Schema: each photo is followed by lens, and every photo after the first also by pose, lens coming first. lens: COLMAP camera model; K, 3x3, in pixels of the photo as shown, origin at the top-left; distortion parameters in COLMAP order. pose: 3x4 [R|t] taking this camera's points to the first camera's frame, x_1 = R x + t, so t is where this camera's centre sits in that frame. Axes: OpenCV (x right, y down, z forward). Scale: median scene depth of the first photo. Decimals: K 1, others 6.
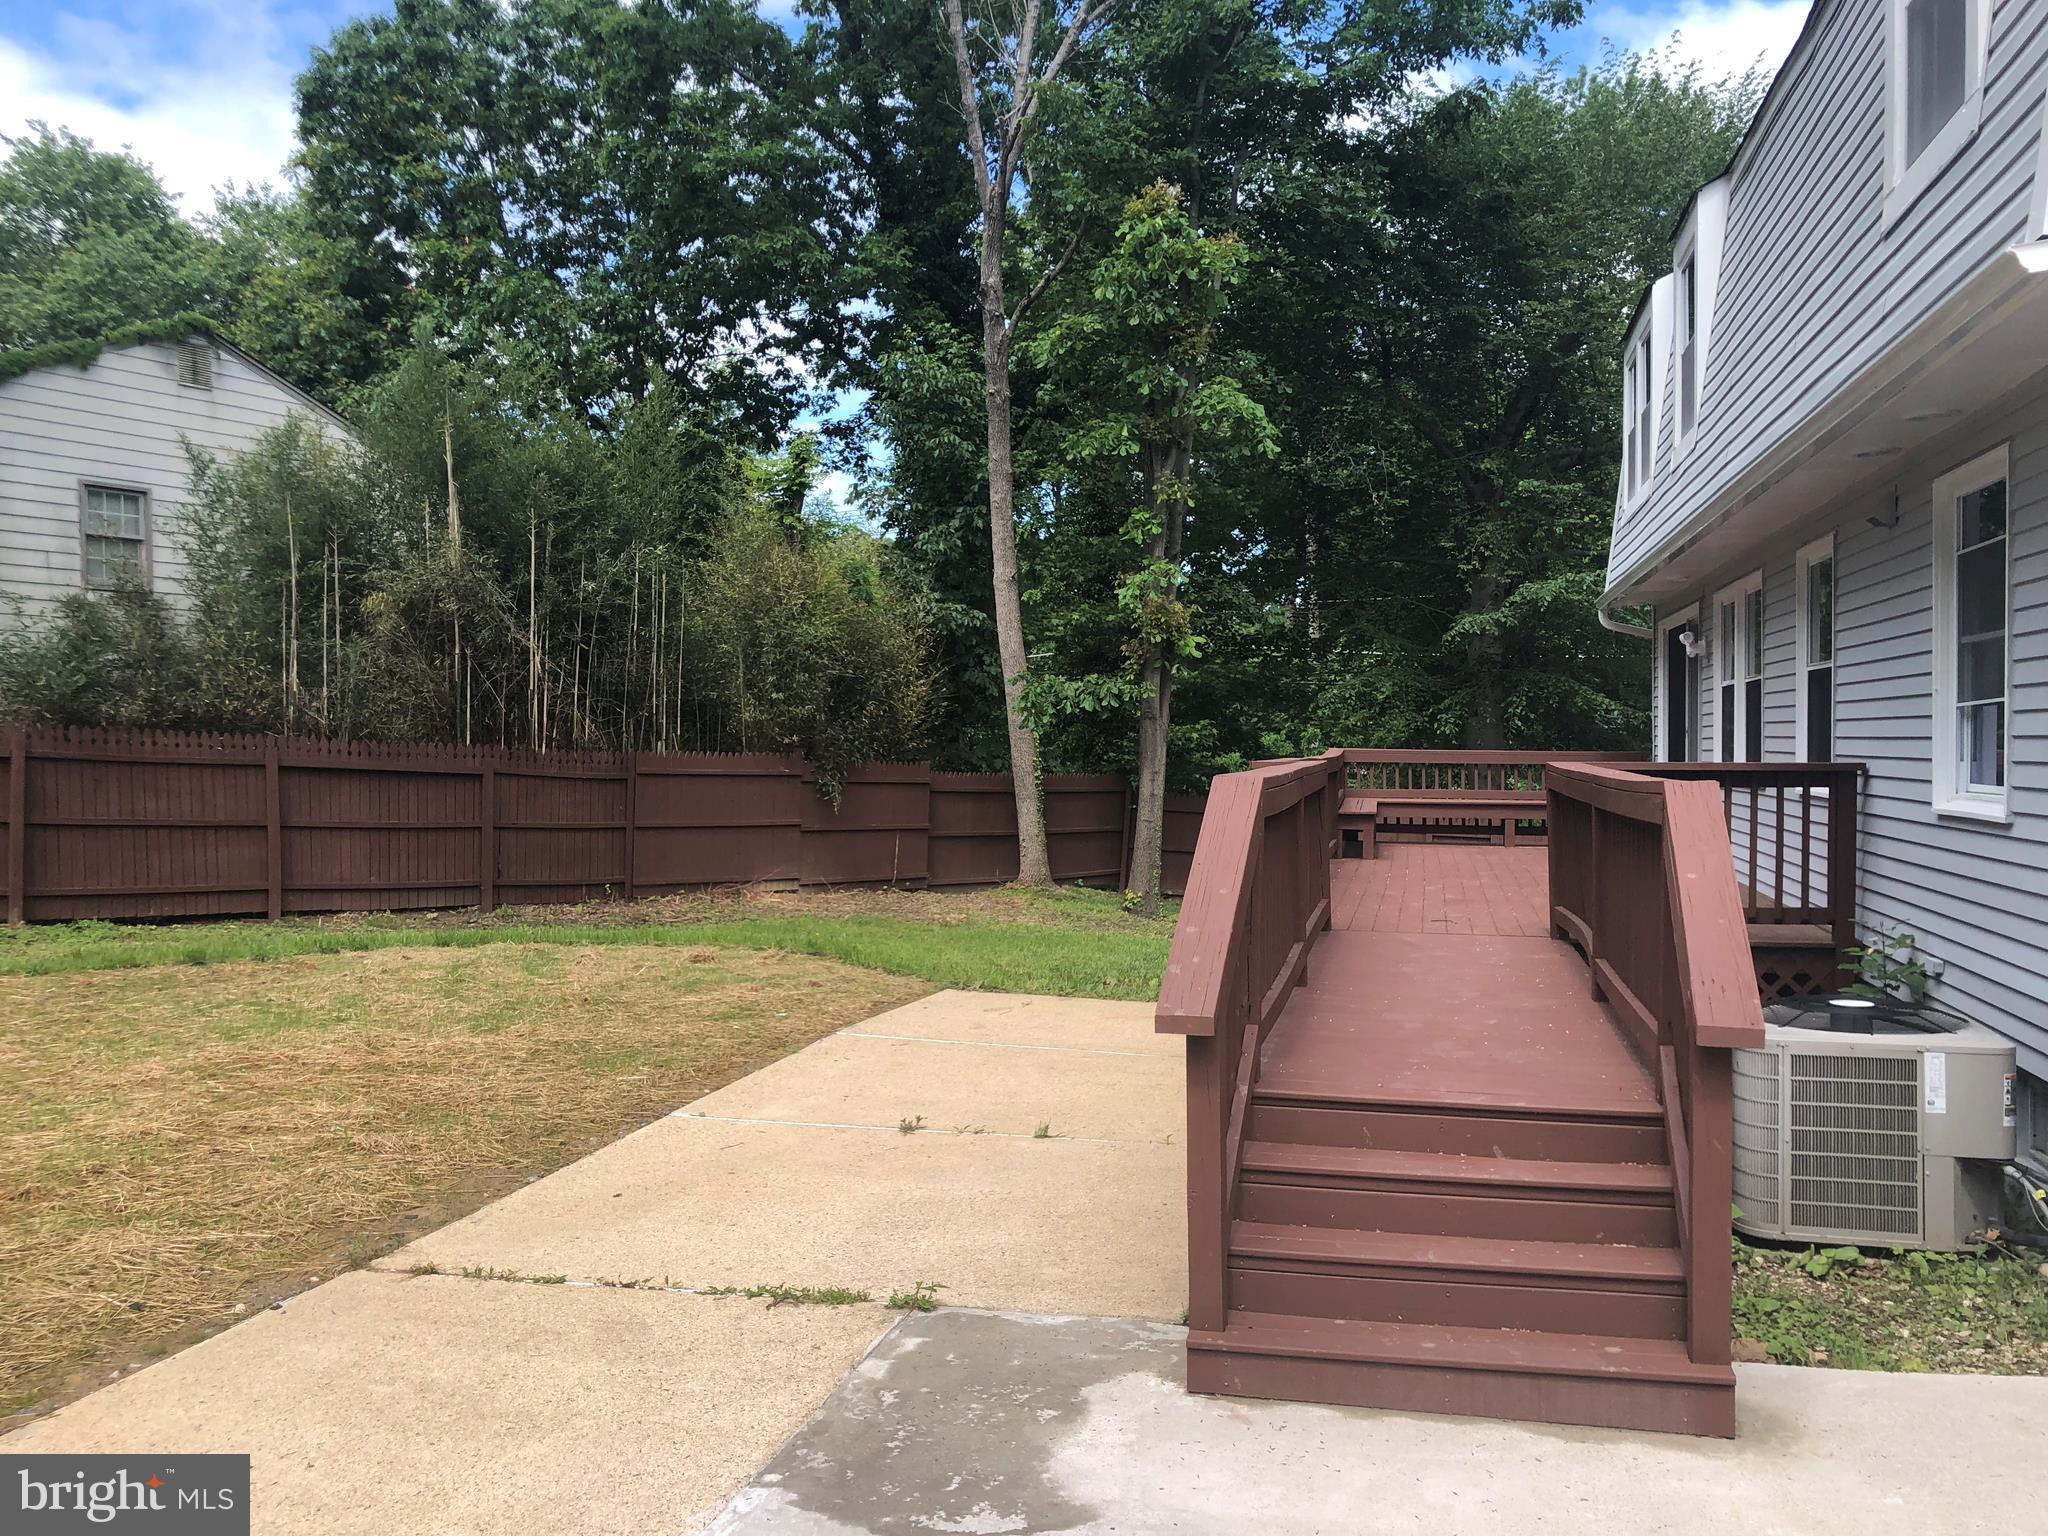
lens RADIAL K [[1677.4, 0, 1017.4], [0, 1677.4, 752.0], [0, 0, 1]] dist [0.048700, -0.055817]
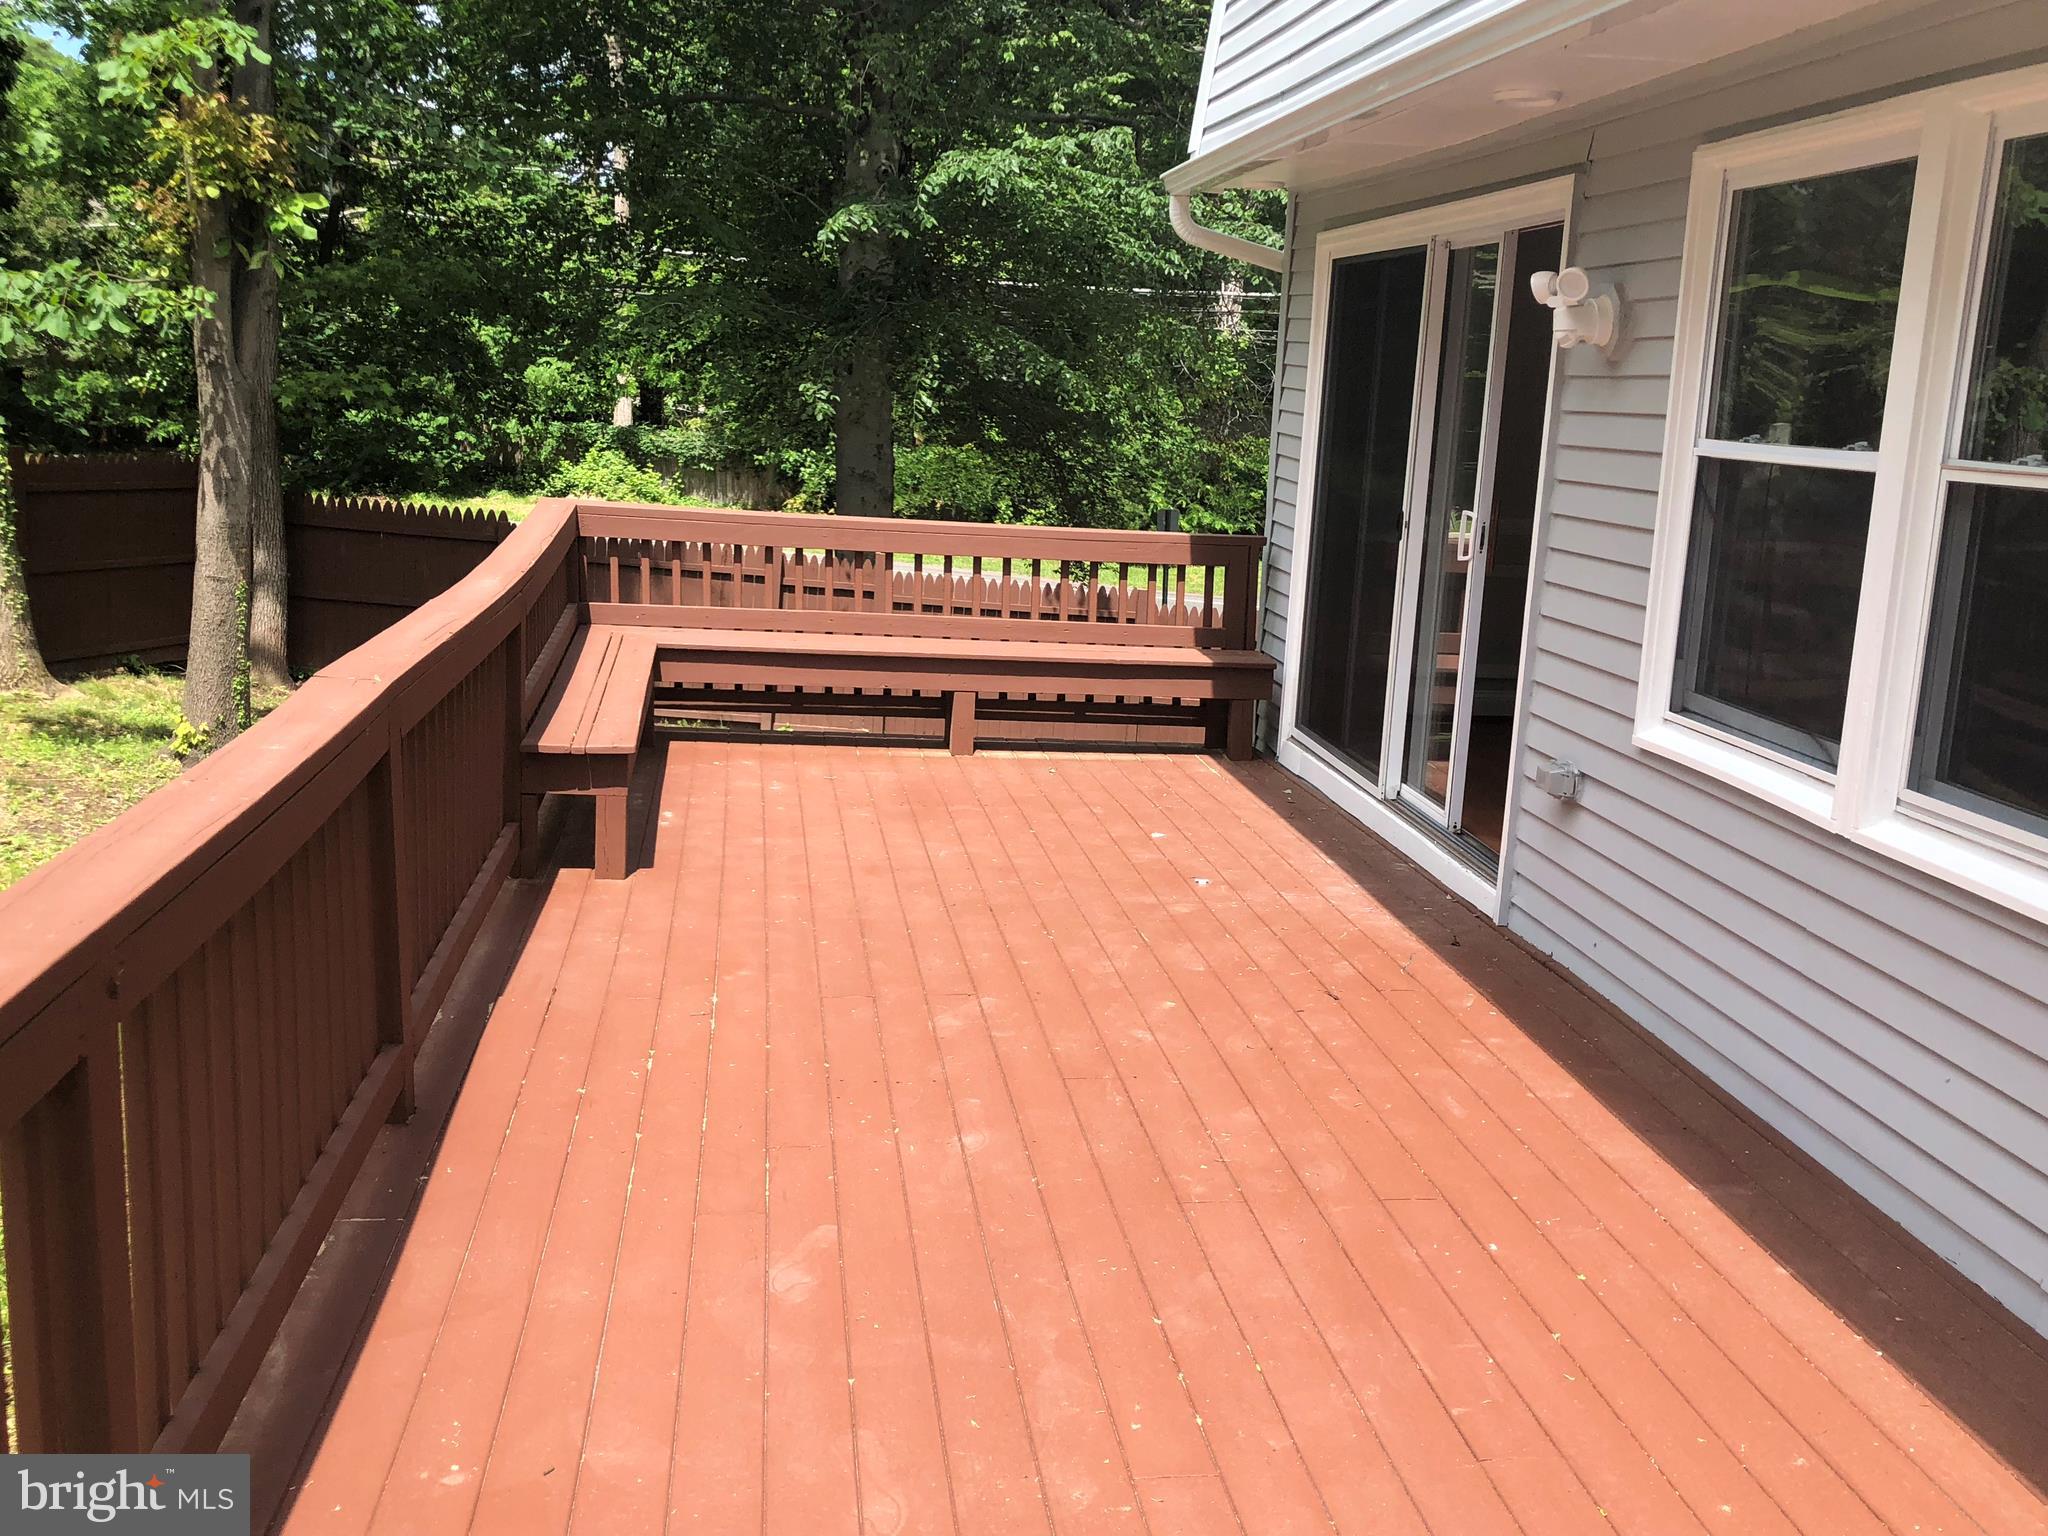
lens RADIAL K [[1930.3, 0, 1027.8], [0, 1930.3, 765.7], [0, 0, 1]] dist [0.065993, 0.000000]
pose [[0.931829, -0.027320, 0.361868, 0.230585], [-0.045043, 0.980744, 0.190032, -0.061281], [-0.360092, -0.193377, 0.912655, 0.966017]]
